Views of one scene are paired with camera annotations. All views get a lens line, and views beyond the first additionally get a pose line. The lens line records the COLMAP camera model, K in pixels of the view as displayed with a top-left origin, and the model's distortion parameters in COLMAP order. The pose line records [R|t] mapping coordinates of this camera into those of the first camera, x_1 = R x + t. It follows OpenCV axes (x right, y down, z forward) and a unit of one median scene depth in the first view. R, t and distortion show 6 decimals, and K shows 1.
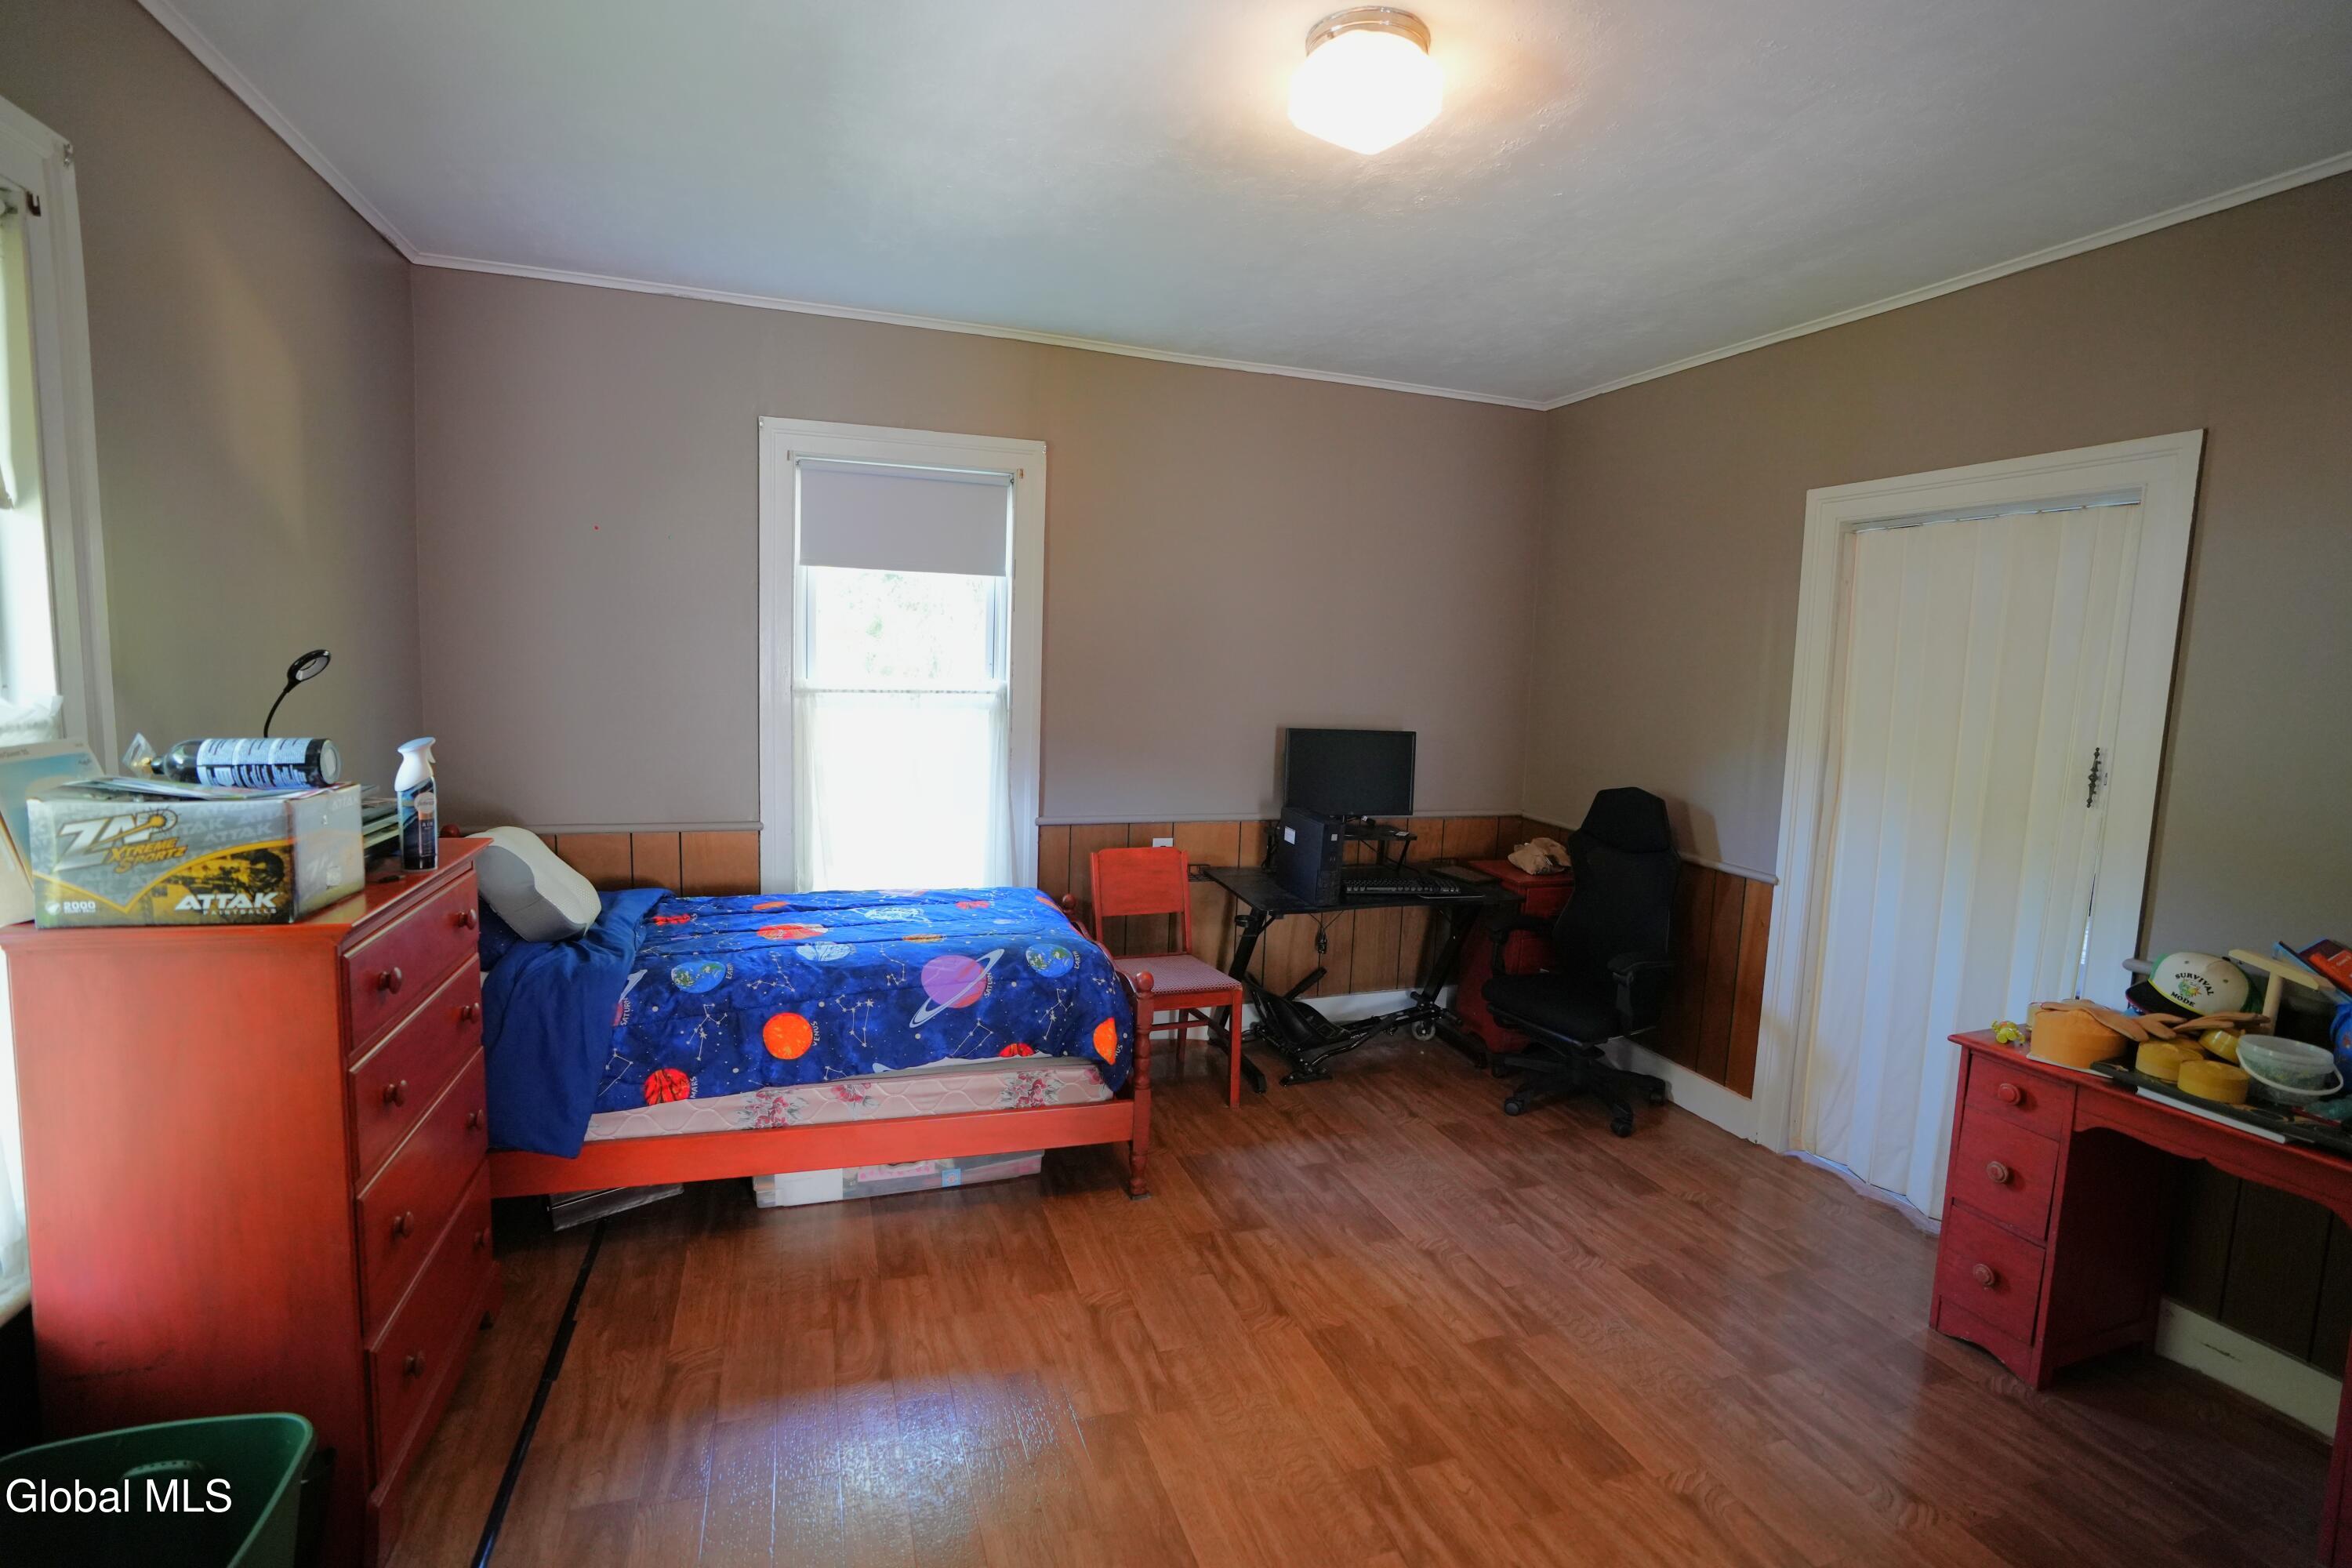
lens RADIAL K [[1081.8, 0, 1176.6], [0, 1081.8, 777.1], [0, 0, 1]] dist [-0.072361, 0.030569]
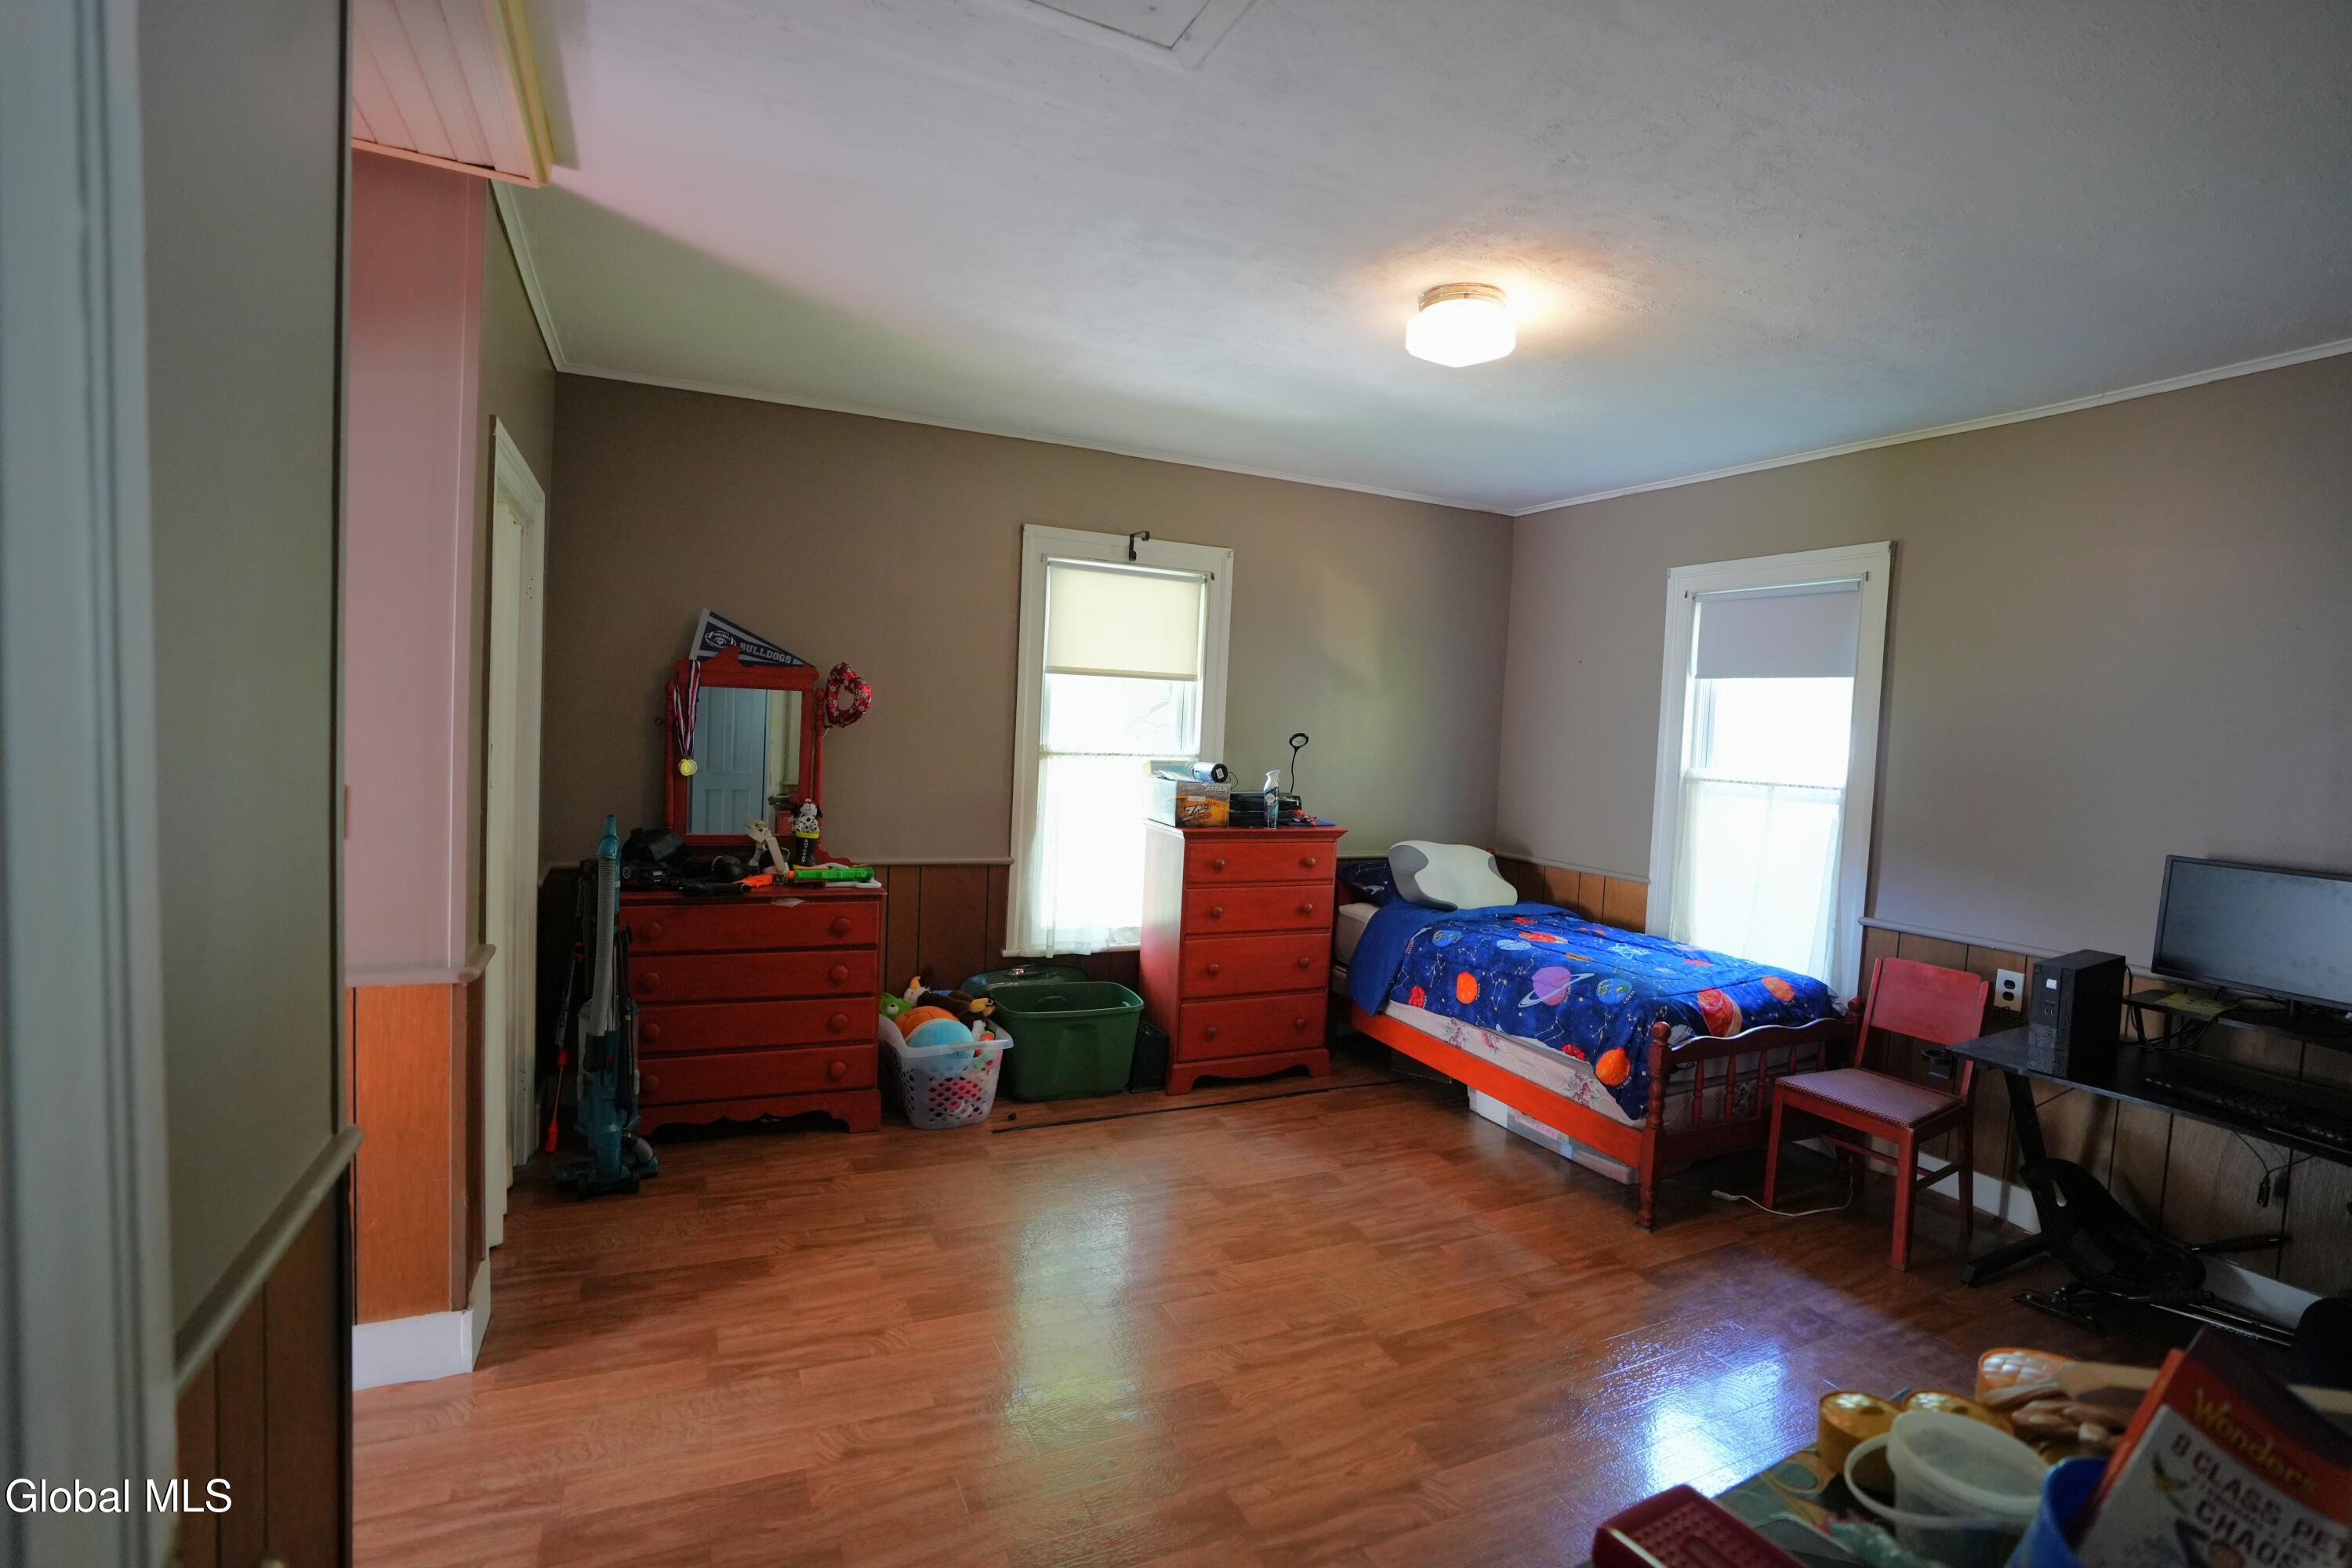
lens RADIAL K [[1081.8, 0, 1176.6], [0, 1081.8, 777.1], [0, 0, 1]] dist [-0.072361, 0.030569]
pose [[0.108005, 0.021515, -0.993917, 1.090606], [-0.148627, 0.988879, 0.005255, -0.001141], [0.982977, 0.147156, 0.110002, 0.377701]]
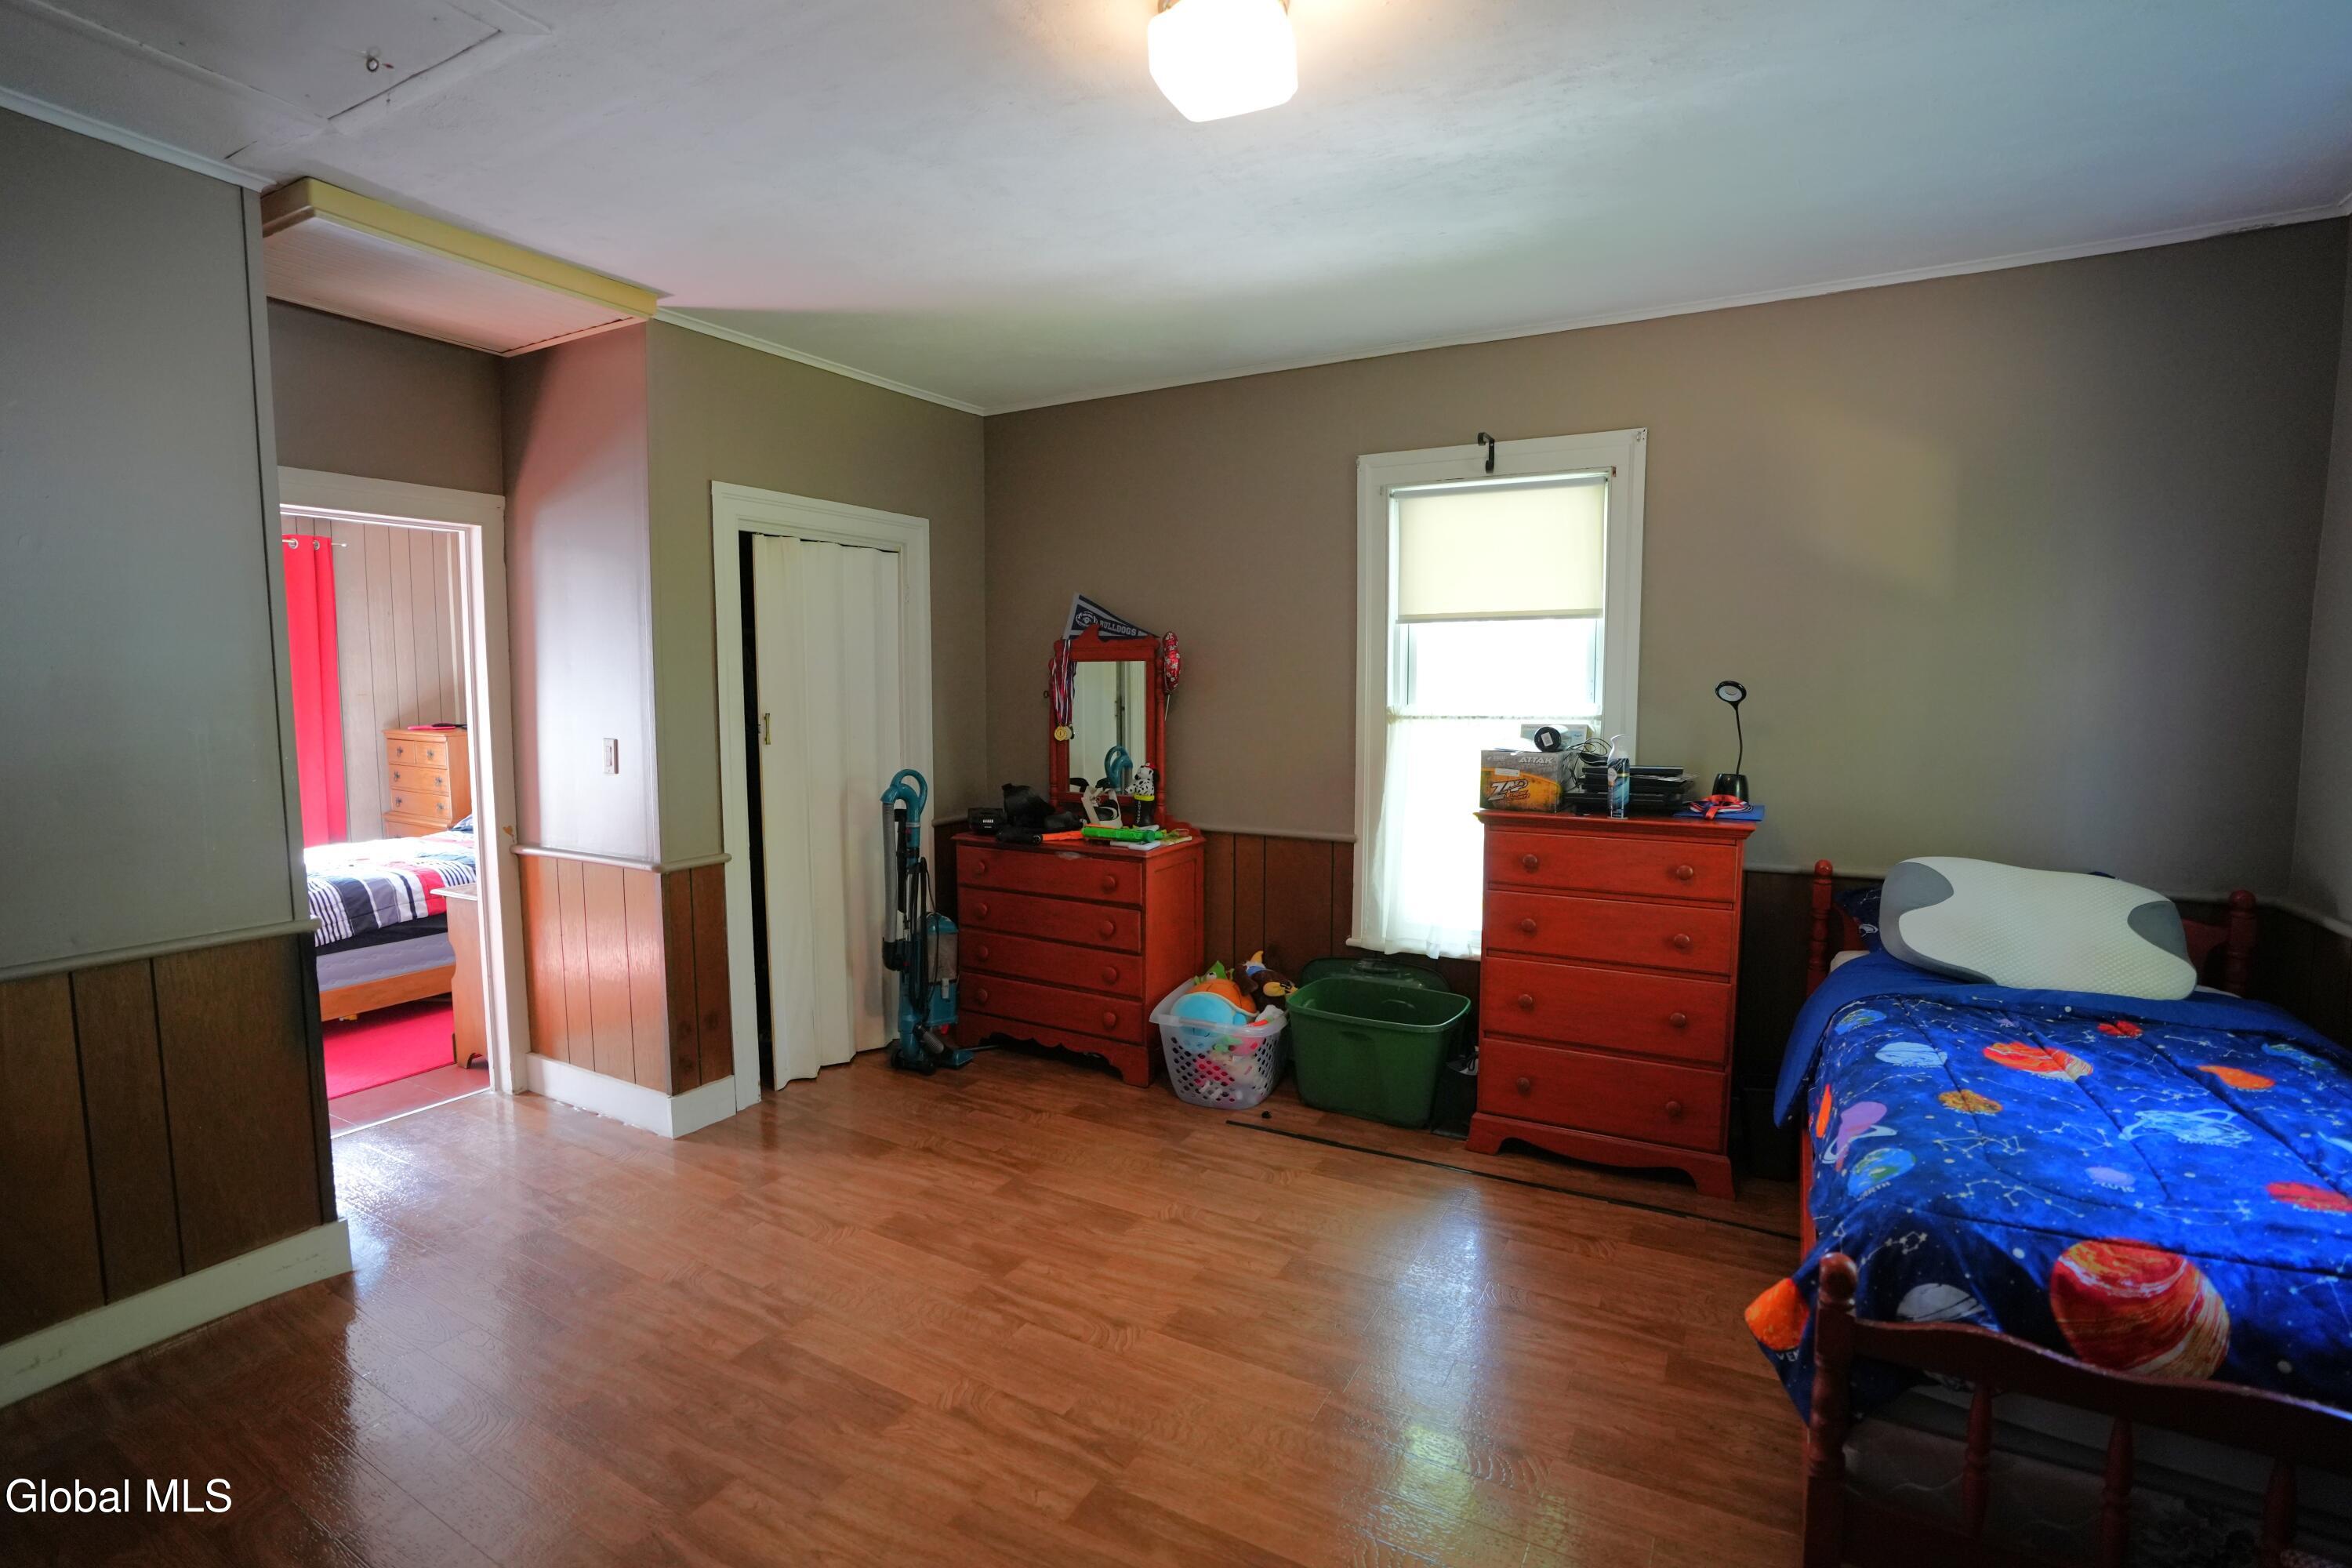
lens RADIAL K [[1081.8, 0, 1176.6], [0, 1081.8, 777.1], [0, 0, 1]] dist [-0.072361, 0.030569]
pose [[-0.742567, 0.025000, -0.669305, 0.591178], [-0.096545, 0.984872, 0.143899, -0.097335], [0.662777, 0.171472, -0.728919, 1.213928]]
